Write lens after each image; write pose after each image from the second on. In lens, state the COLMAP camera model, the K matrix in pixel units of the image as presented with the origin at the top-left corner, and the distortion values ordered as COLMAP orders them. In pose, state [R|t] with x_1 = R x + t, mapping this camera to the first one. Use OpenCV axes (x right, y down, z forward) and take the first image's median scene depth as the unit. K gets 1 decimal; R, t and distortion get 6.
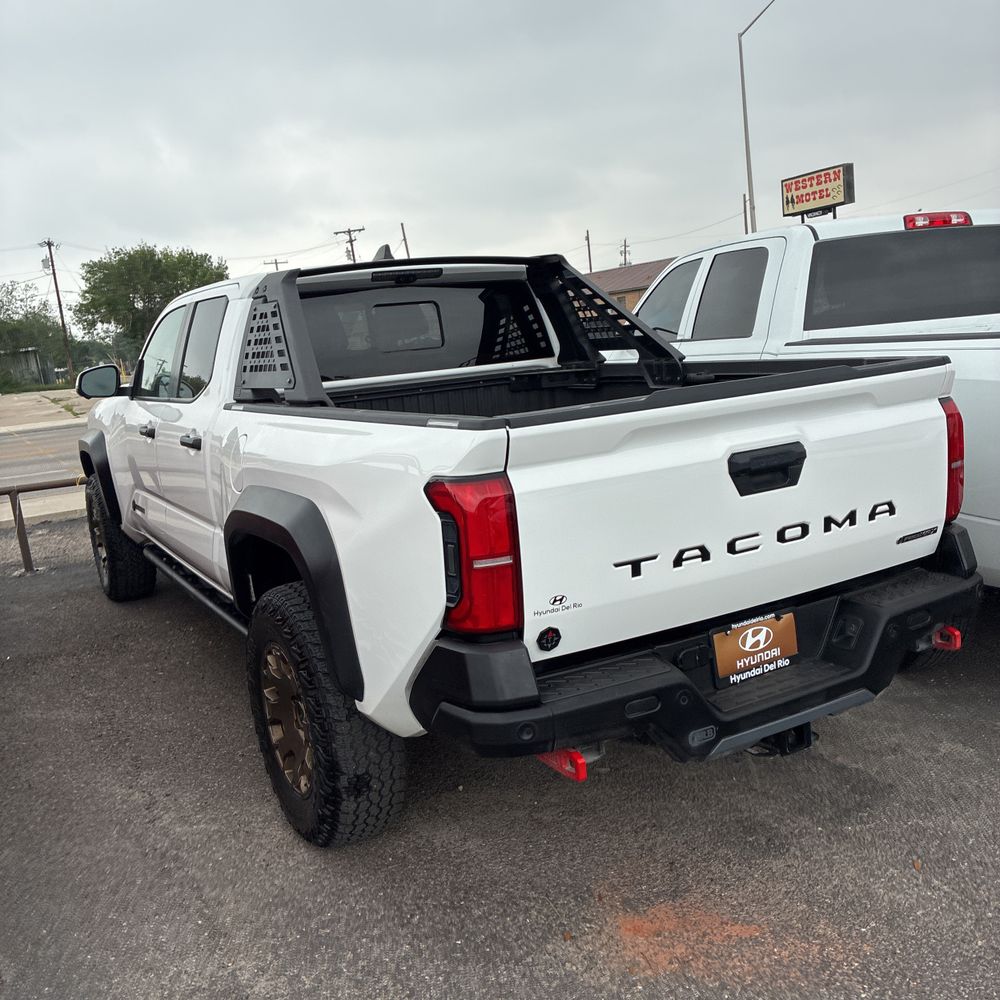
lens RADIAL K [[993.5, 0, 473.0], [0, 993.5, 520.8], [0, 0, 1]] dist [0.056576, -0.084710]
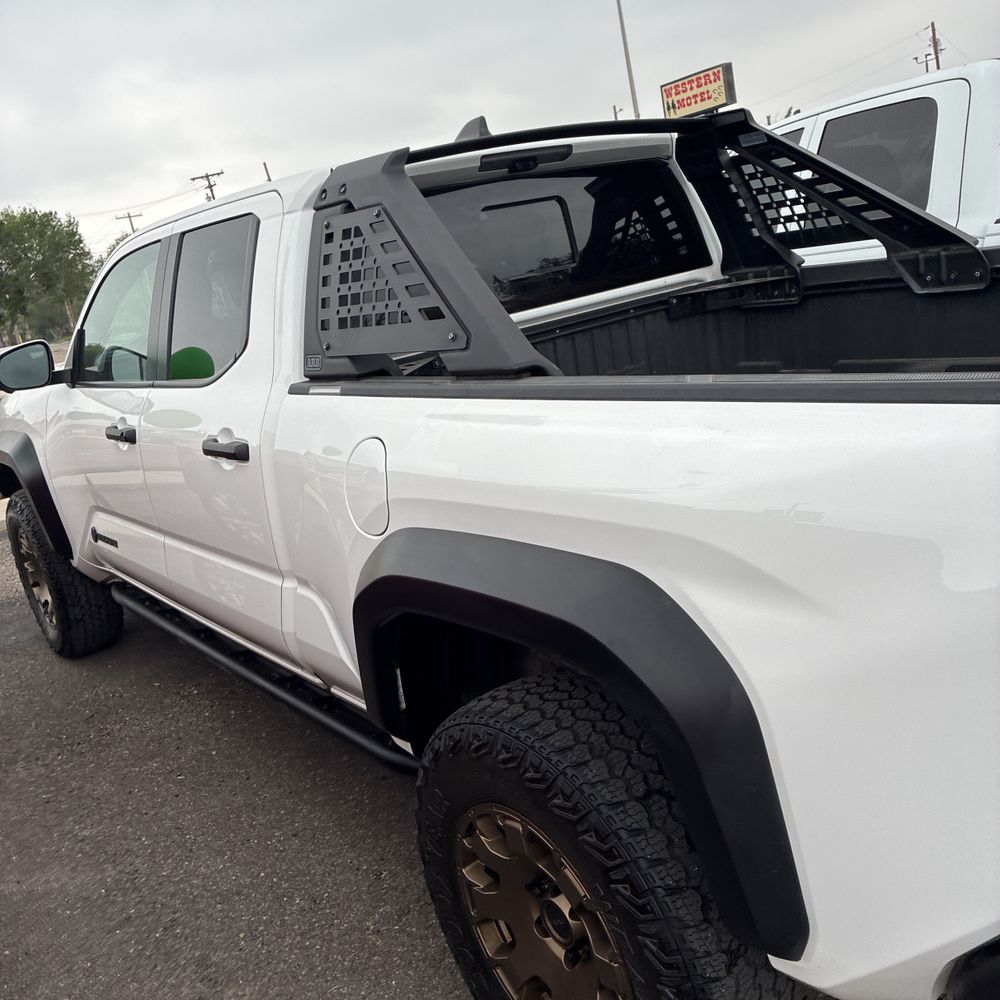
lens RADIAL K [[1002.5, 0, 497.8], [0, 1002.5, 485.5], [0, 0, 1]] dist [0.024531, 0.014363]
pose [[0.984948, -0.119046, 0.125321, -0.221989], [0.115328, 0.992655, 0.036536, -0.067994], [-0.128750, -0.021533, 0.991443, 0.394283]]
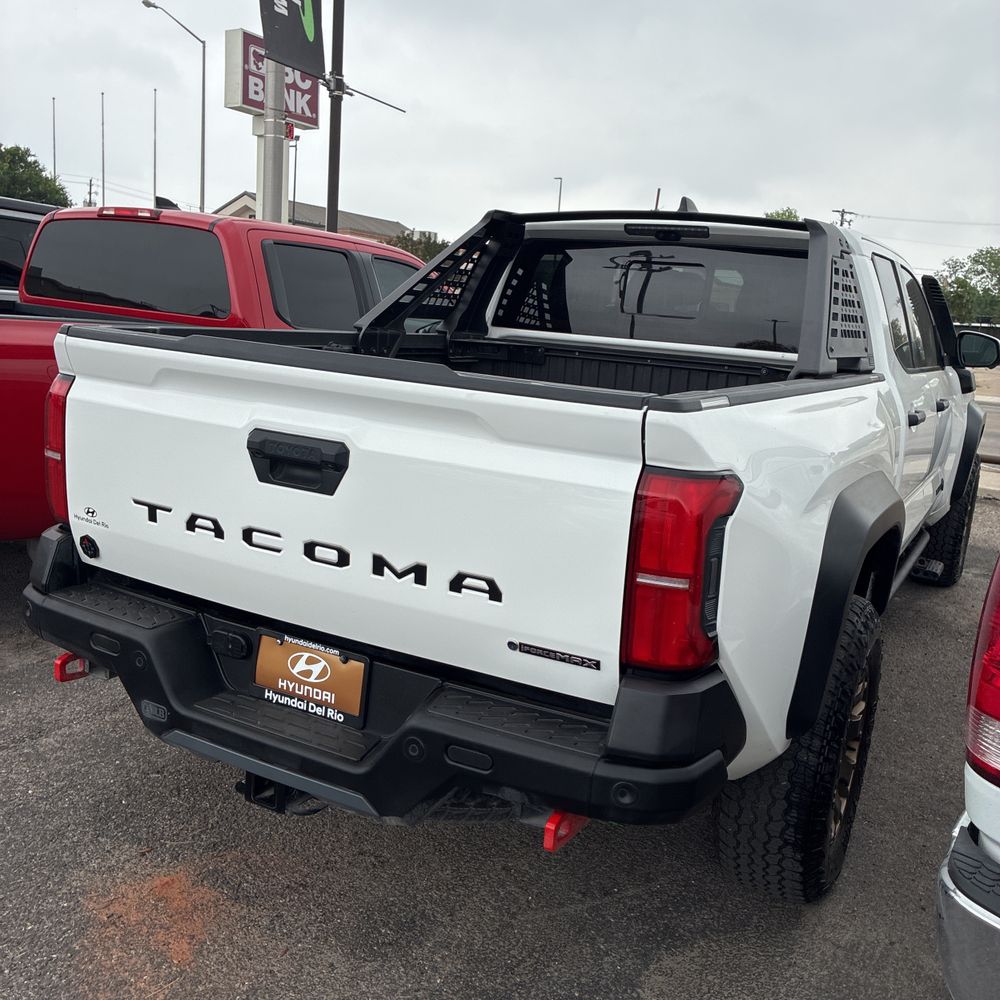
lens RADIAL K [[985.1, 0, 499.9], [0, 985.1, 513.3], [0, 0, 1]] dist [0.042574, -0.001702]
pose [[0.534369, 0.299082, -0.790569, 0.701856], [-0.280530, 0.945046, 0.167903, -0.131661], [0.797341, 0.132056, 0.588904, 0.454701]]
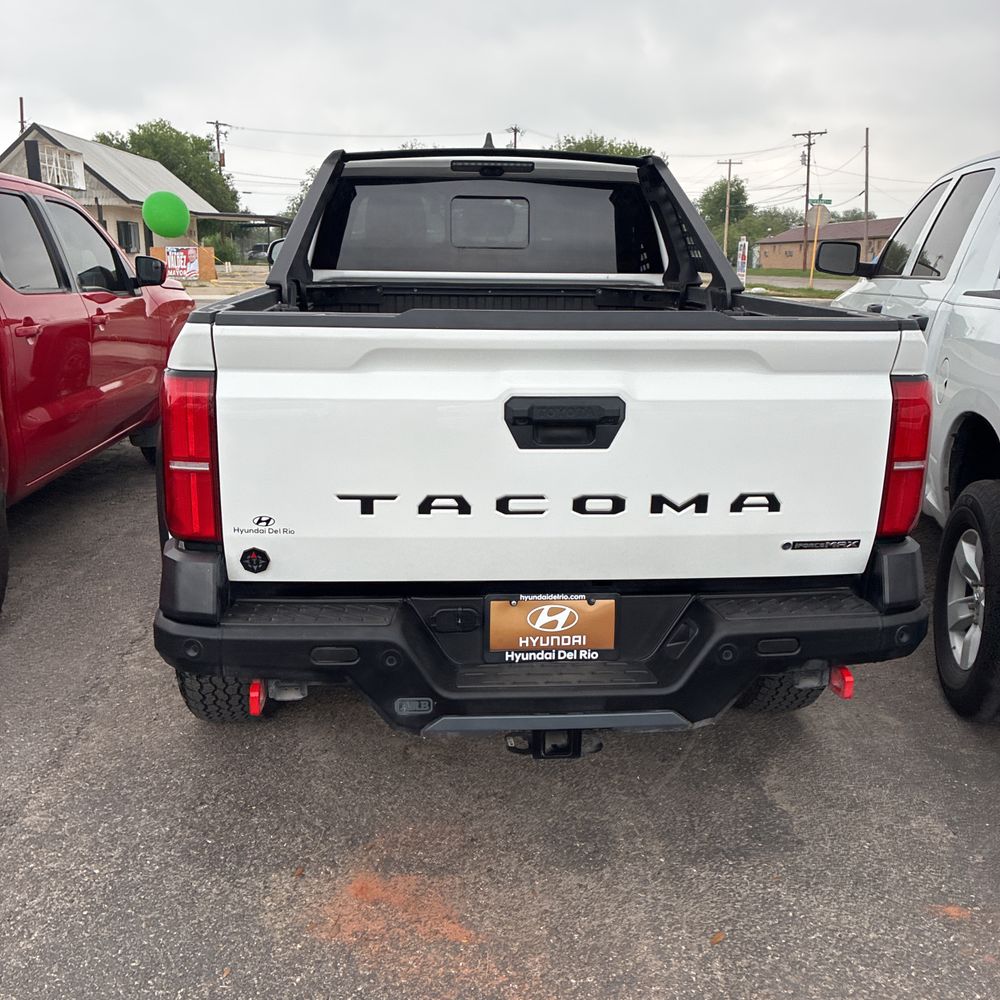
lens RADIAL K [[978.6, 0, 470.0], [0, 978.6, 499.1], [0, 0, 1]] dist [0.148902, -0.347787]
pose [[0.907323, 0.198446, -0.370652, 0.368927], [-0.170168, 0.979494, 0.107863, -0.044036], [0.384457, -0.034794, 0.922487, 0.143942]]
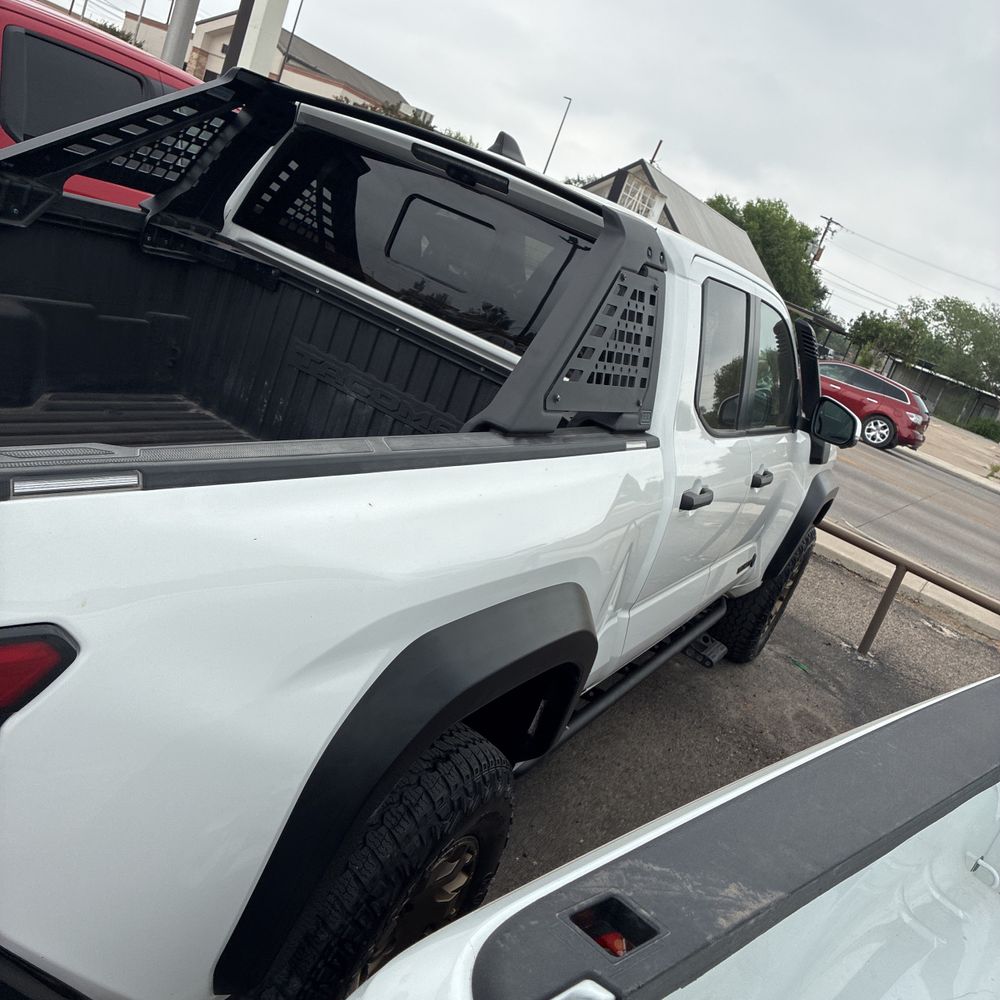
lens RADIAL K [[979.6, 0, 500.0], [0, 979.6, 500.0], [0, 0, 1]] dist [0.022309, -0.000289]
pose [[0.483216, 0.500818, -0.718111, 0.589403], [-0.541776, 0.815369, 0.204087, -0.242074], [0.687736, 0.290438, 0.665331, 0.736352]]
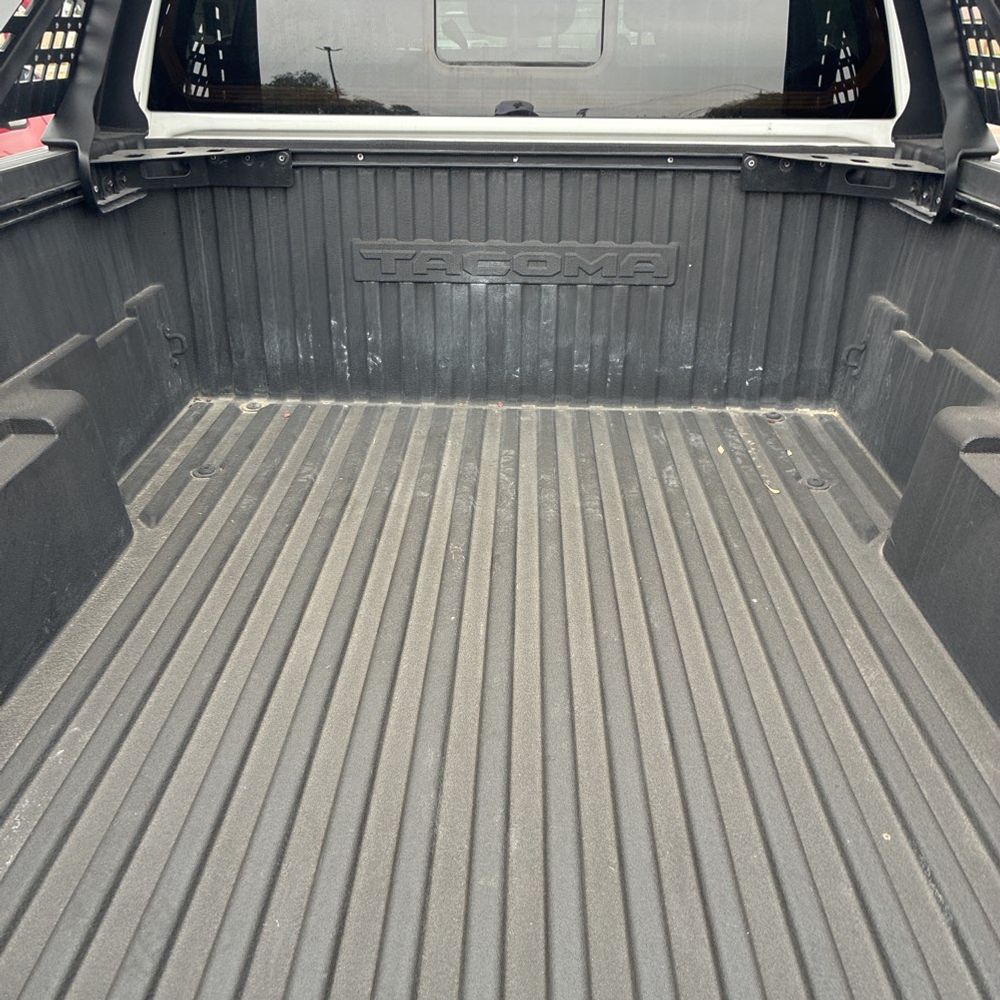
lens RADIAL K [[1002.5, 0, 497.8], [0, 1002.5, 485.5], [0, 0, 1]] dist [0.024531, 0.014363]
pose [[0.861816, 0.296620, -0.411449, 0.201254], [-0.179153, 0.936908, 0.300179, -0.149405], [0.474529, -0.184986, 0.860583, 0.661105]]
